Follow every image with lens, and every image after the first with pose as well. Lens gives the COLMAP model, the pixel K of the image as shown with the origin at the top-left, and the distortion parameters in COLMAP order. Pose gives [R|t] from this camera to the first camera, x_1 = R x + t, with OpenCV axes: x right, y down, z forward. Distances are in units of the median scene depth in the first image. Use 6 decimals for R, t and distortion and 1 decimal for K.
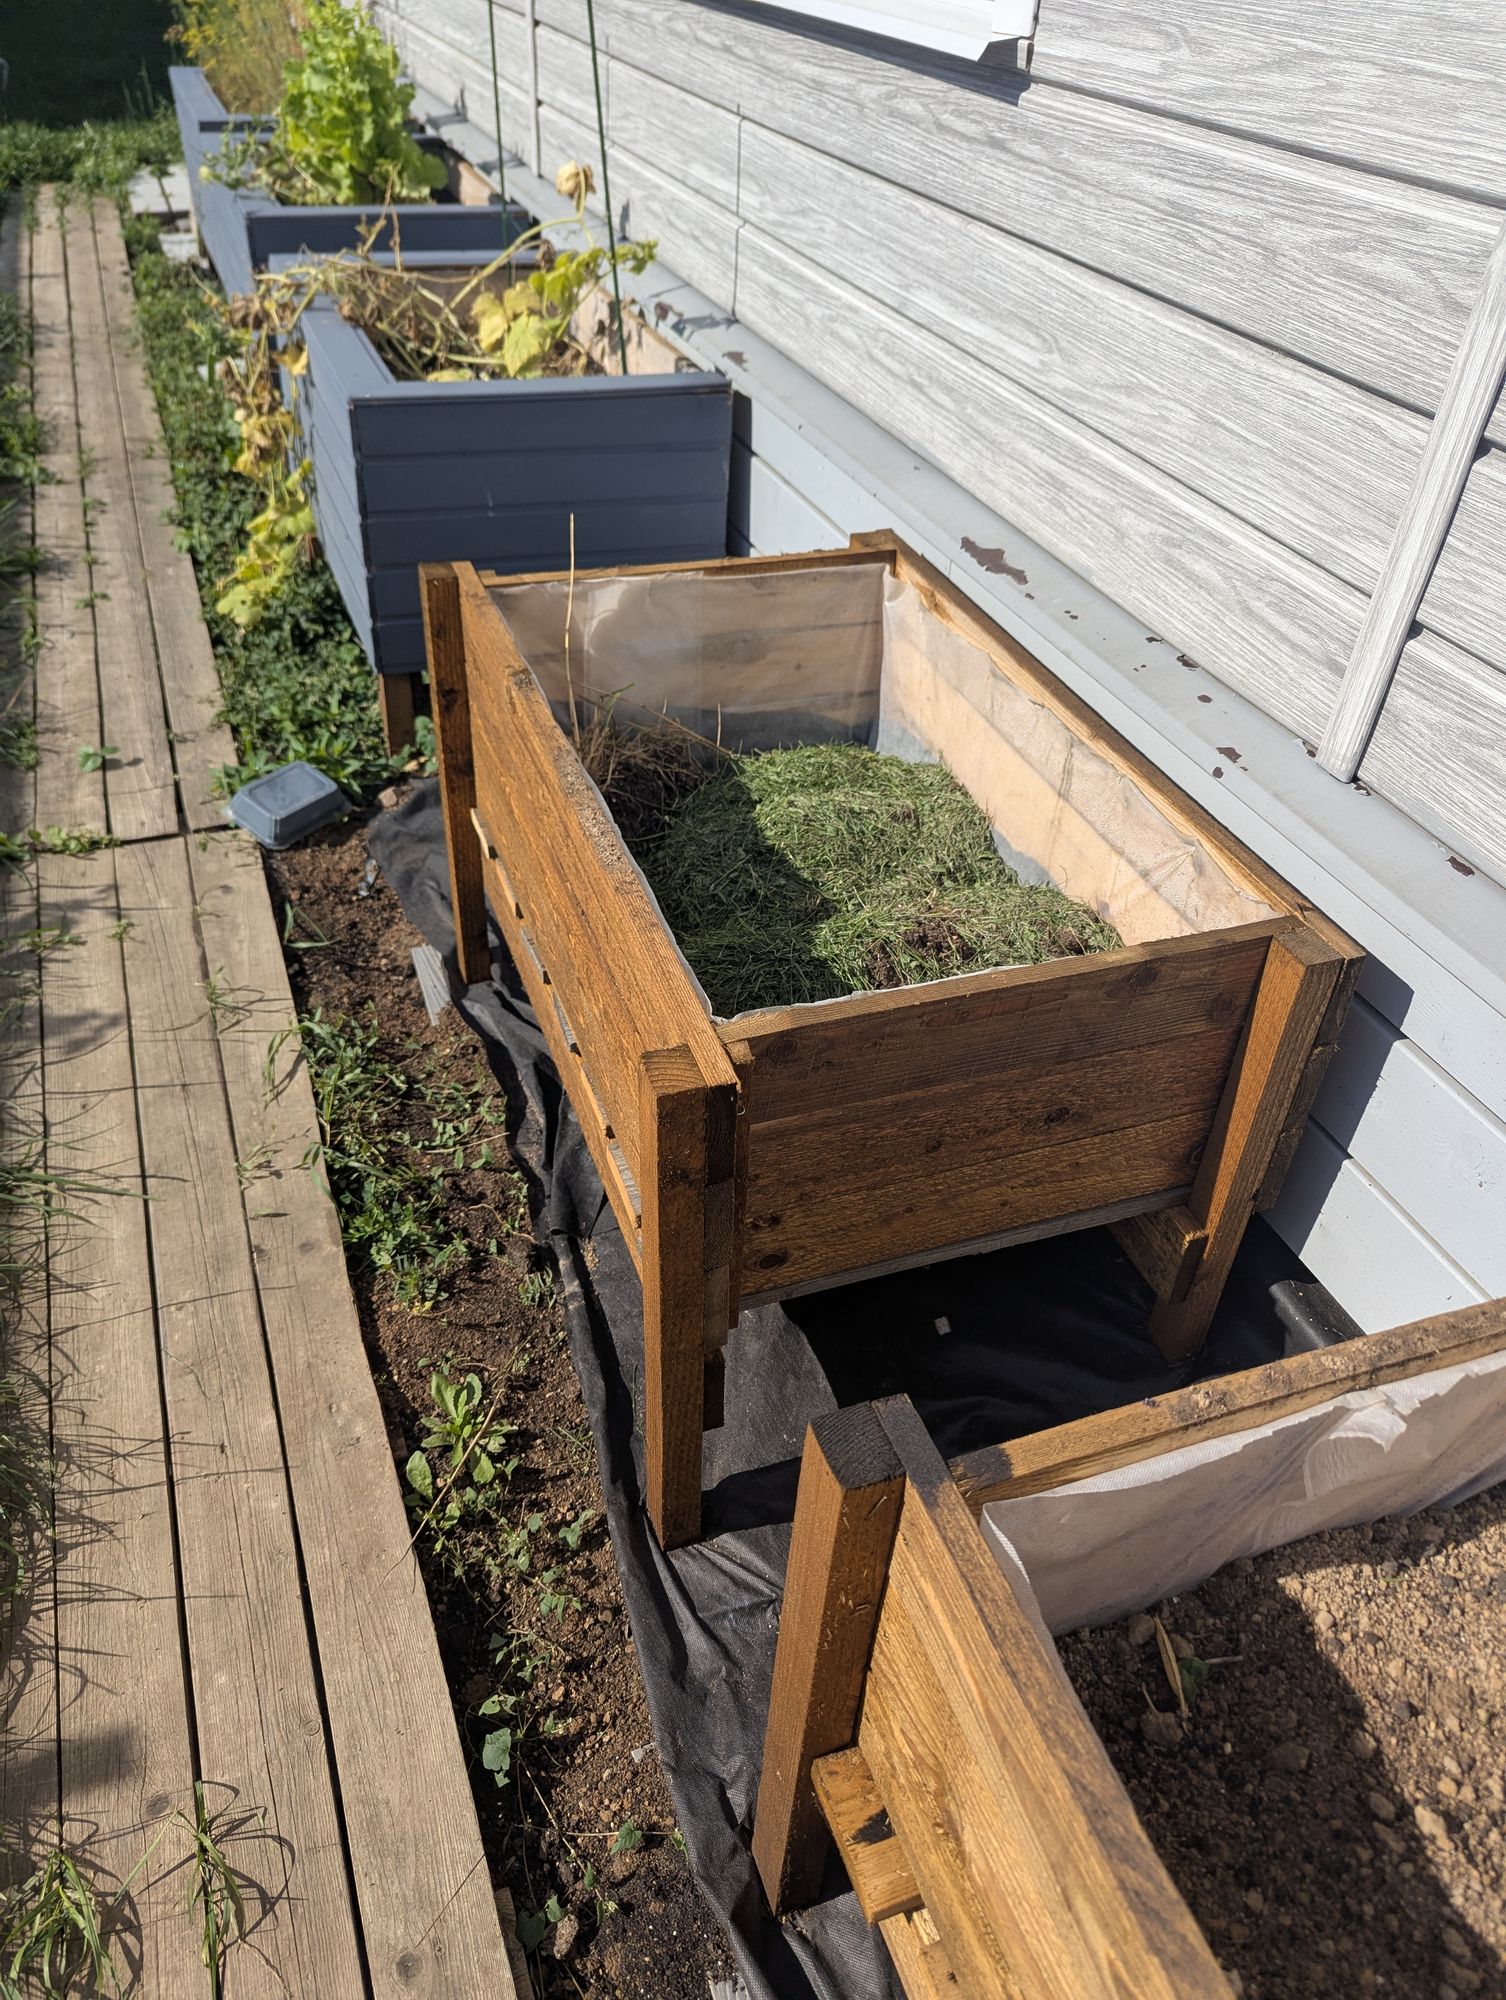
lens RADIAL K [[1418.4, 0, 753.0], [0, 1418.4, 1000.0], [0, 0, 1]] dist [0.043911, -0.051065]
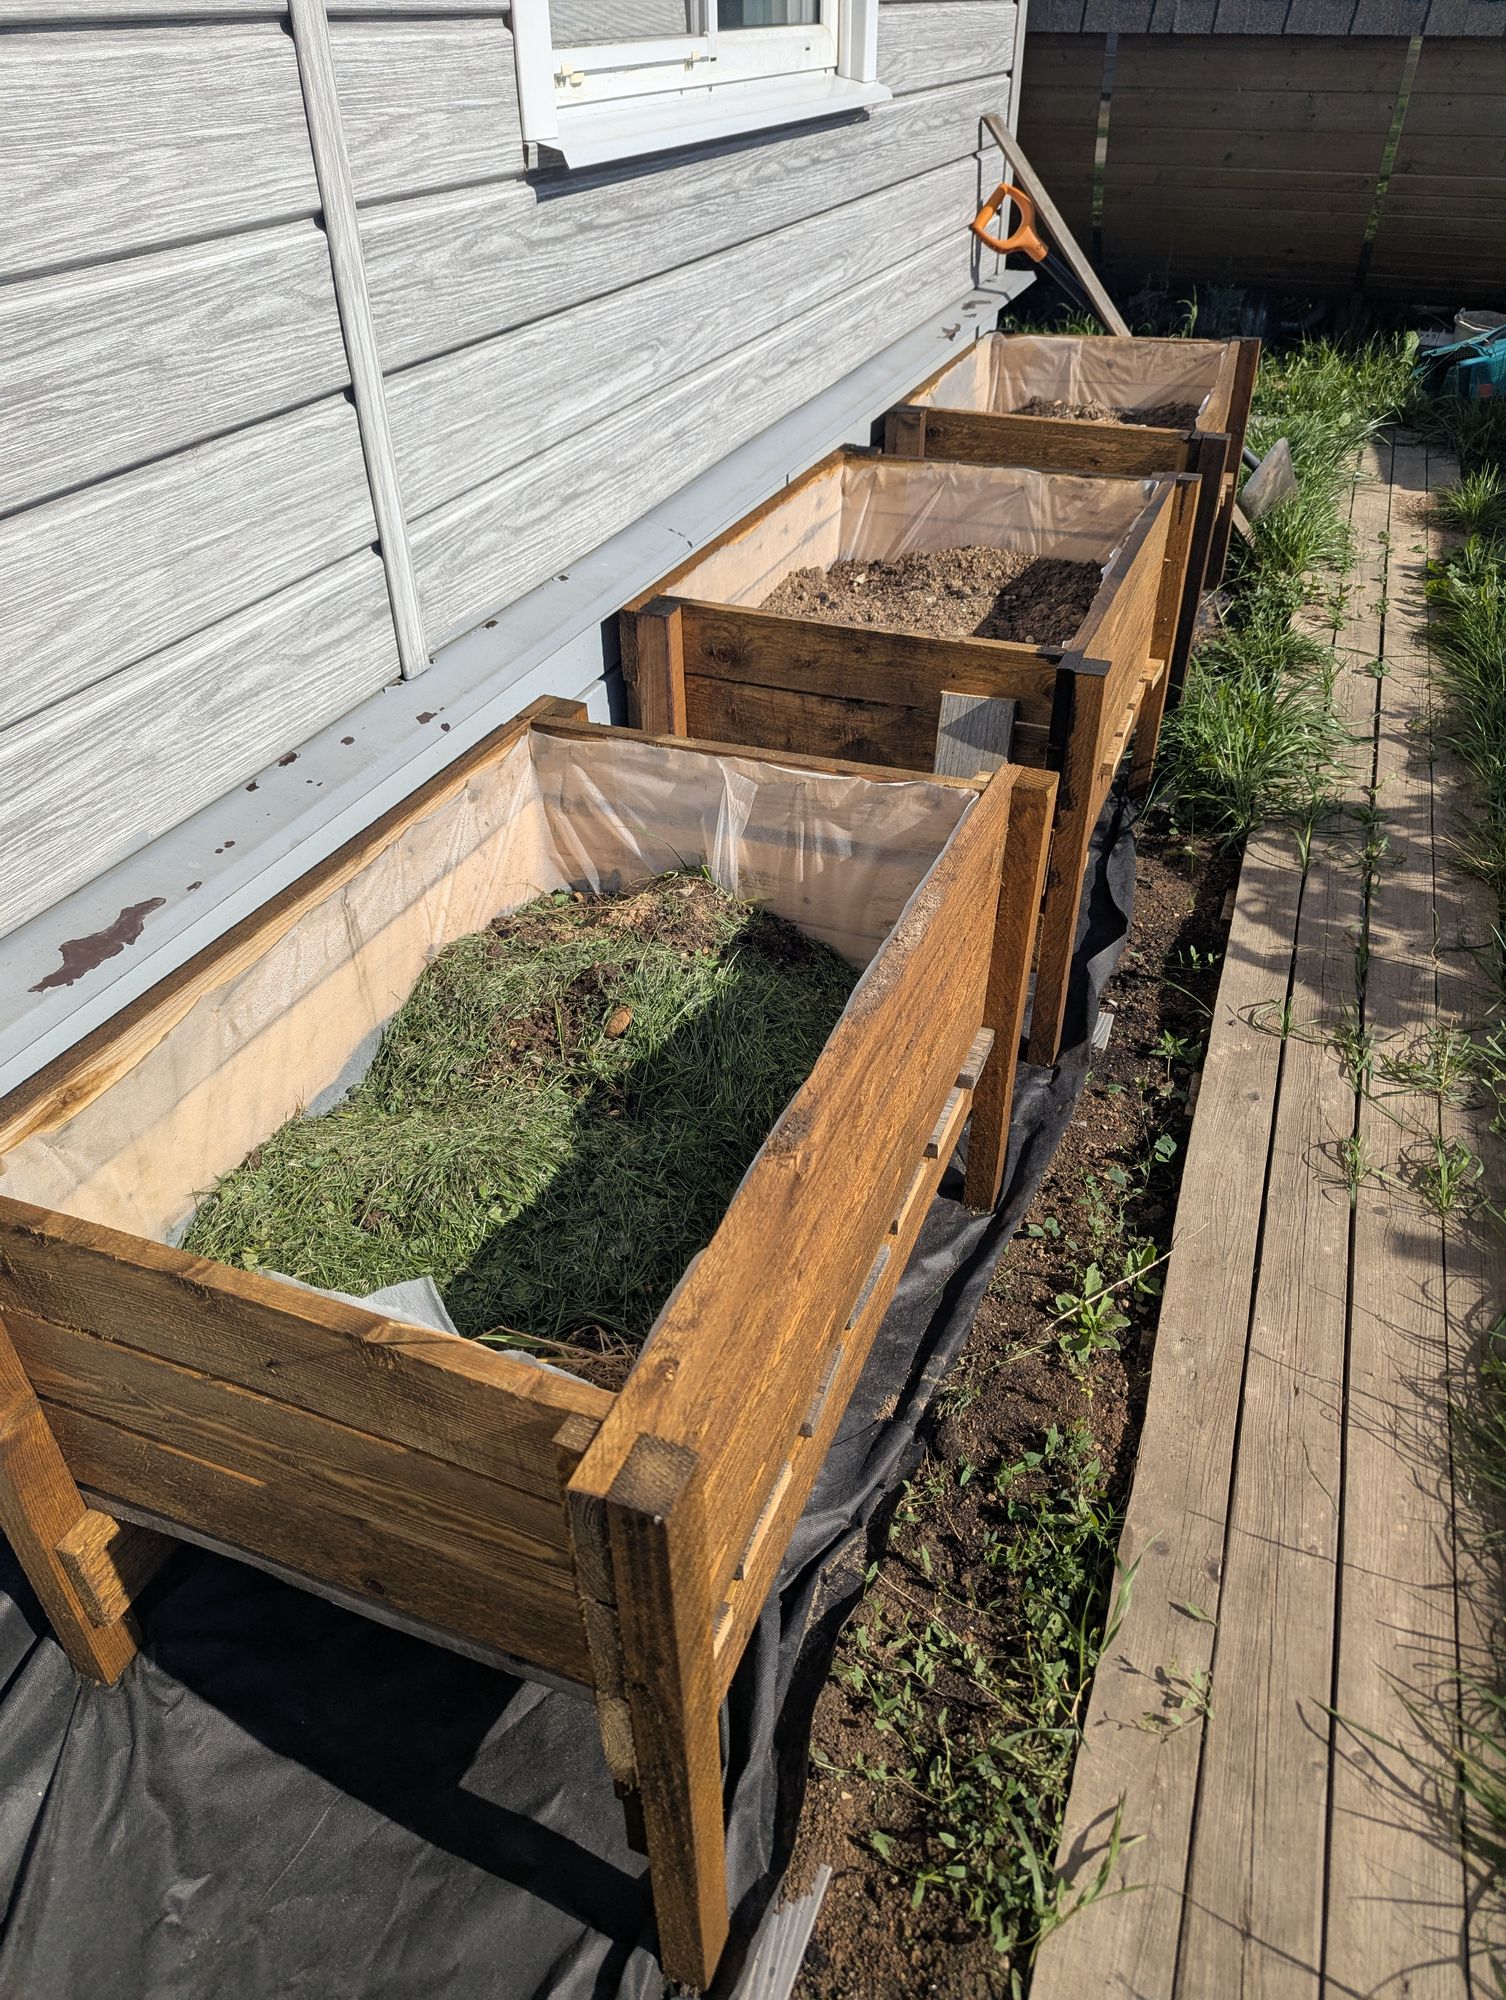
lens RADIAL K [[1440.2, 0, 791.0], [0, 1440.2, 1001.4], [0, 0, 1]] dist [0.059192, -0.060486]
pose [[-0.755645, -0.410839, 0.510110, -0.561894], [0.385049, 0.351381, 0.853387, -0.957886], [-0.529847, 0.841275, -0.107326, 1.151143]]
